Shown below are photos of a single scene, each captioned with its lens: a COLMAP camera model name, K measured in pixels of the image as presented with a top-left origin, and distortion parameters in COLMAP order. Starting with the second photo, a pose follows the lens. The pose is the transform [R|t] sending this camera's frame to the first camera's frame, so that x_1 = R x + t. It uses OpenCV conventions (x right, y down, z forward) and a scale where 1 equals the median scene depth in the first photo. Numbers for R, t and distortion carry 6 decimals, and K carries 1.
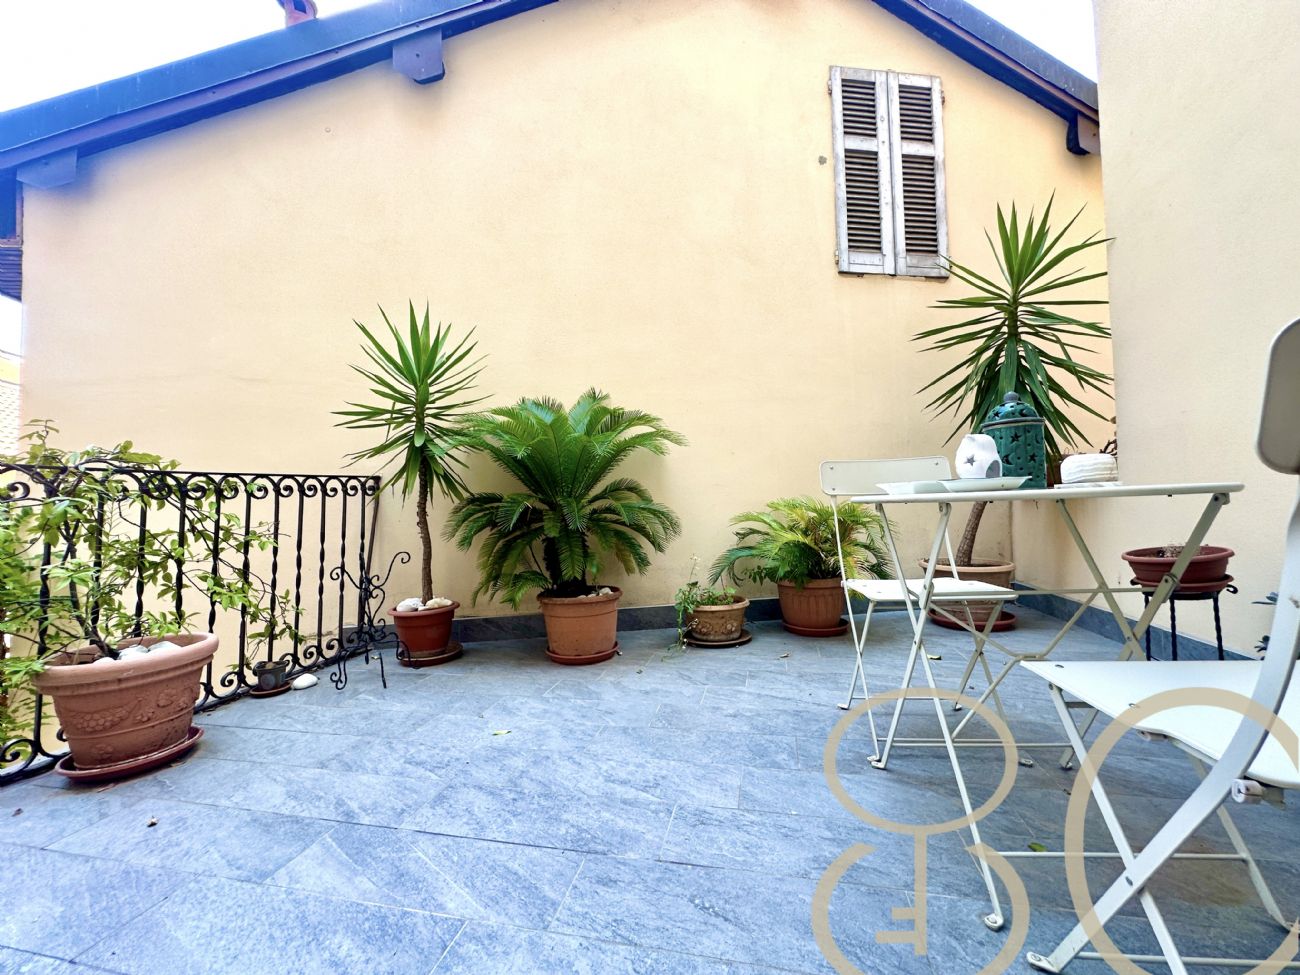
lens RADIAL K [[519.8, 0, 651.4], [0, 519.8, 484.9], [0, 0, 1]] dist [-0.005675, 0.000498]
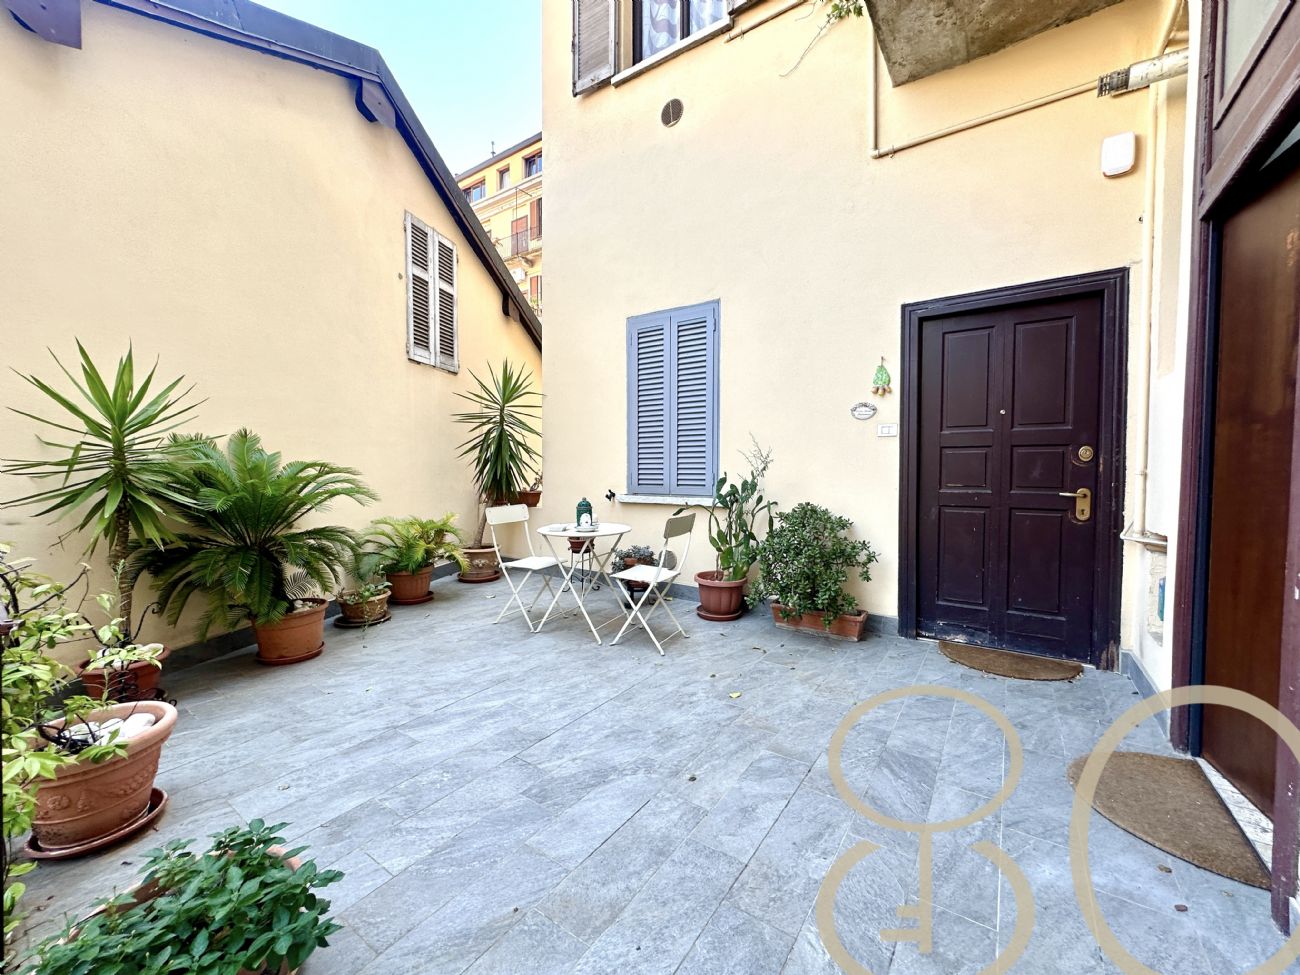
lens RADIAL K [[519.8, 0, 645.0], [0, 519.8, 486.0], [0, 0, 1]] dist [-0.005675, 0.000498]
pose [[0.385272, -0.012993, 0.922712, -0.736736], [-0.043034, 0.998560, 0.032030, -0.125976], [-0.921799, -0.052048, 0.384158, -0.199082]]
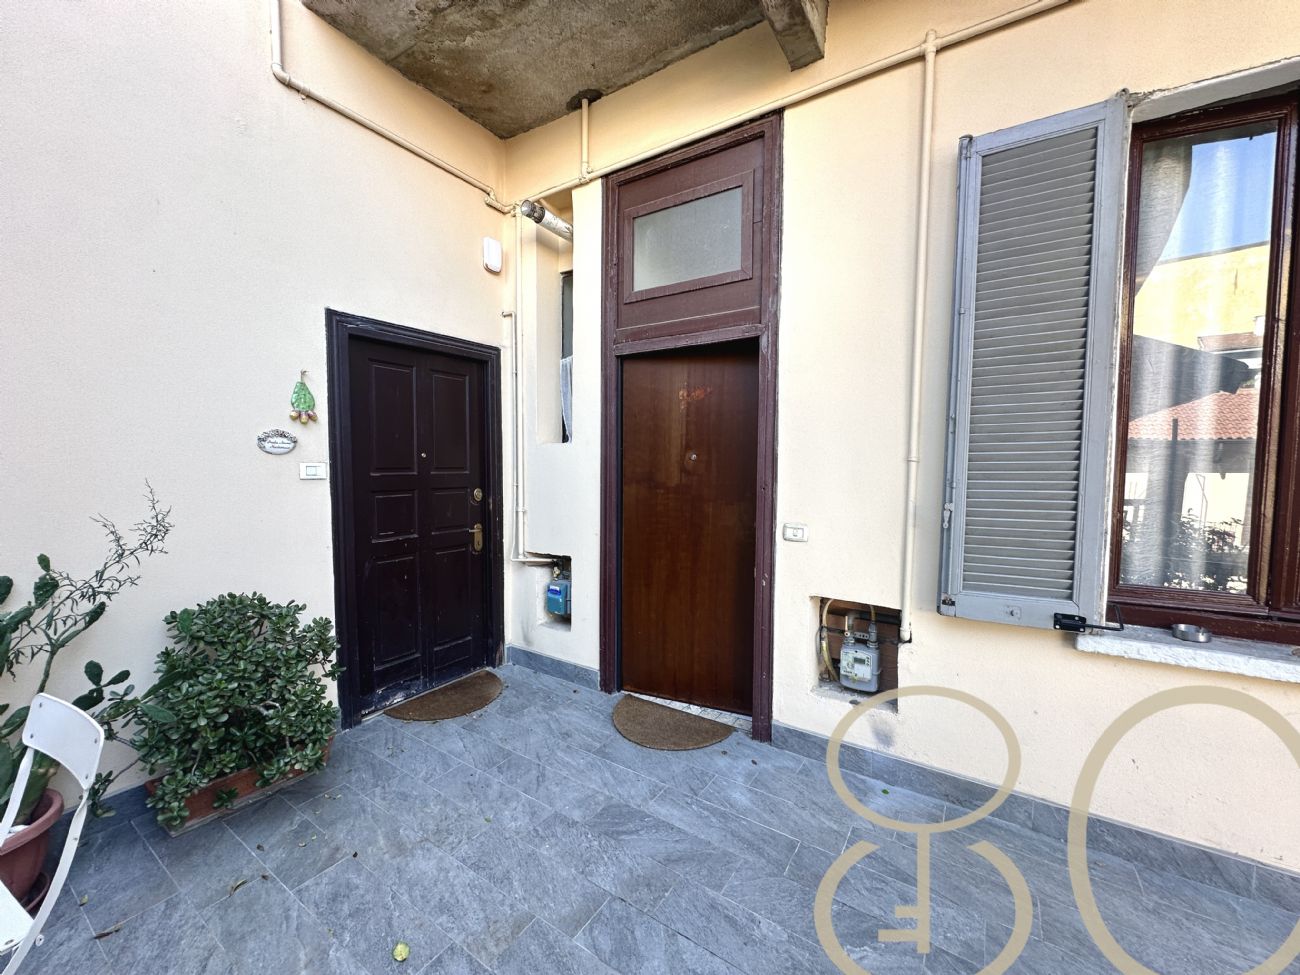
lens RADIAL K [[519.8, 0, 651.6], [0, 519.8, 486.7], [0, 0, 1]] dist [-0.005675, 0.000498]
pose [[-0.937439, -0.006015, 0.348098, -0.321751], [-0.003937, 0.999970, 0.006675, -0.211118], [-0.348127, 0.004887, -0.937434, 0.323267]]
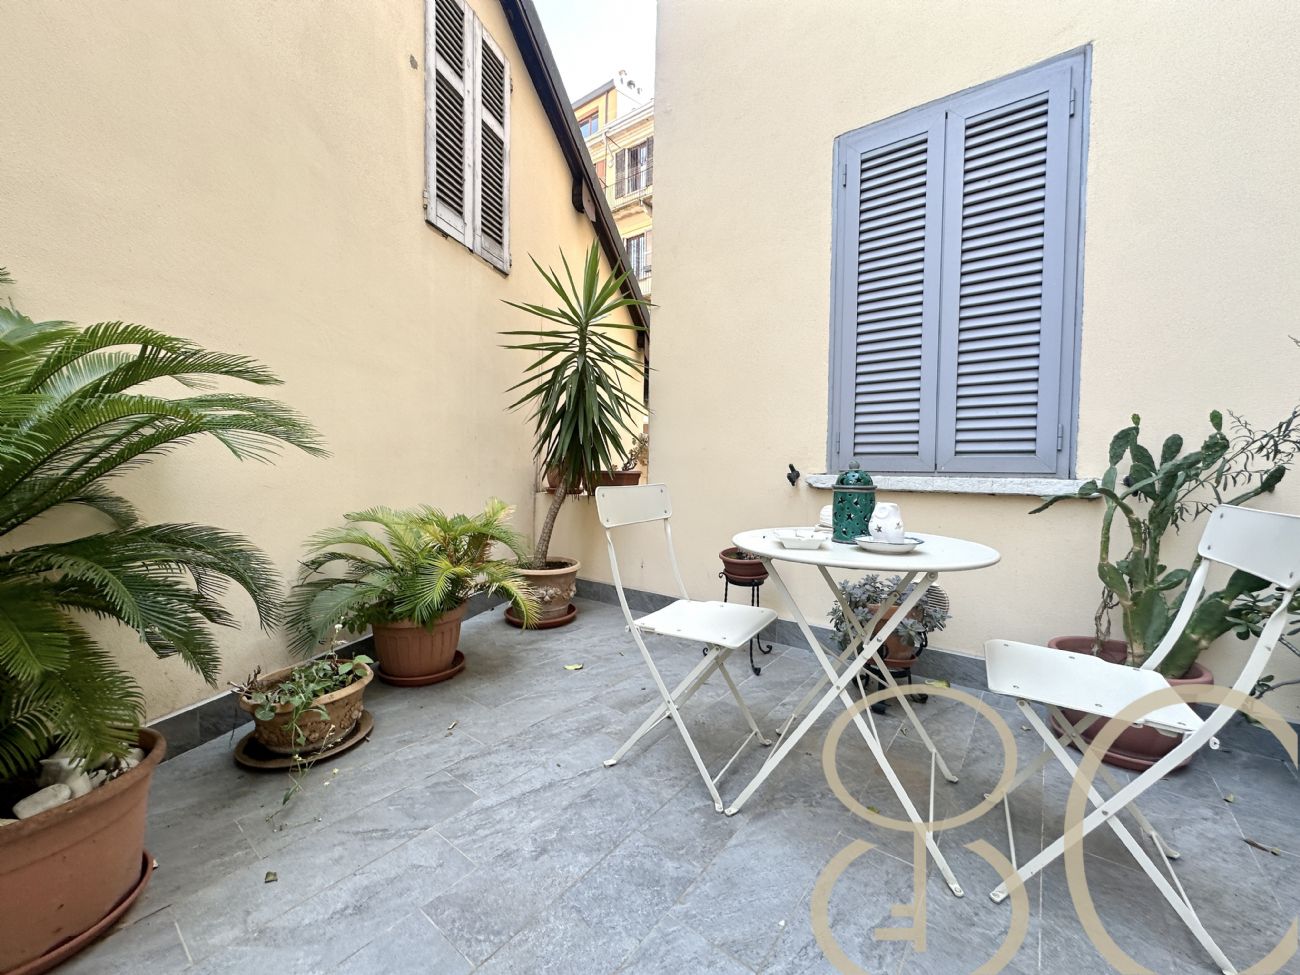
lens RADIAL K [[519.8, 0, 648.1], [0, 519.8, 485.6], [0, 0, 1]] dist [-0.005675, 0.000498]
pose [[0.423492, -0.004756, 0.905887, -0.222415], [-0.057335, 0.997841, 0.032042, -0.044949], [-0.904084, -0.065509, 0.422305, 0.320246]]
